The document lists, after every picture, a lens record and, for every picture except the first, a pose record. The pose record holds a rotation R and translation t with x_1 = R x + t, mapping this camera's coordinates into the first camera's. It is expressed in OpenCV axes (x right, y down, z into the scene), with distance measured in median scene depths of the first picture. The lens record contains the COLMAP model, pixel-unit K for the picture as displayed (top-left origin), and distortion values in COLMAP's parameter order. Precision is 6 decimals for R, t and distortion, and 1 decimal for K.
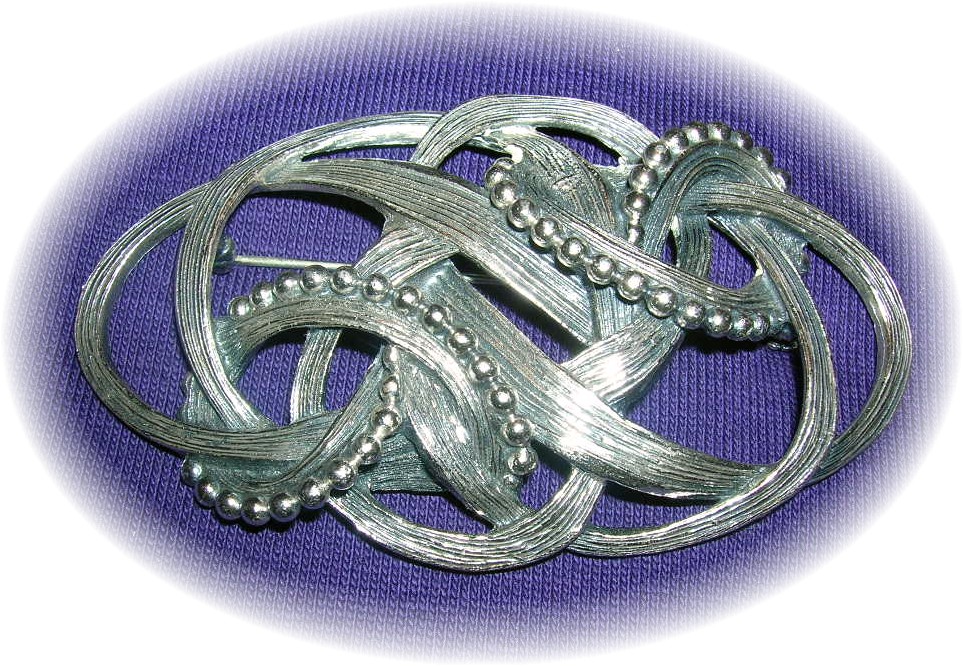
lens RADIAL K [[982.9, 0, 481.5], [0, 982.9, 333.0], [0, 0, 1]] dist [-0.070524, -0.002413]
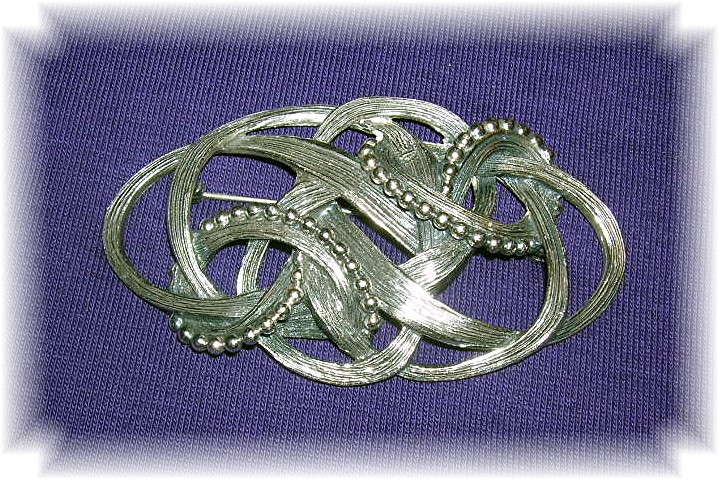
lens RADIAL K [[961.1, 0, 359.5], [0, 961.1, 240.0], [0, 0, 1]] dist [-0.019700, -0.005013]
pose [[0.999238, 0.033269, -0.020408, 0.045144], [-0.033309, 0.999444, -0.001630, -0.007330], [0.020343, 0.002308, 0.999790, -0.635818]]
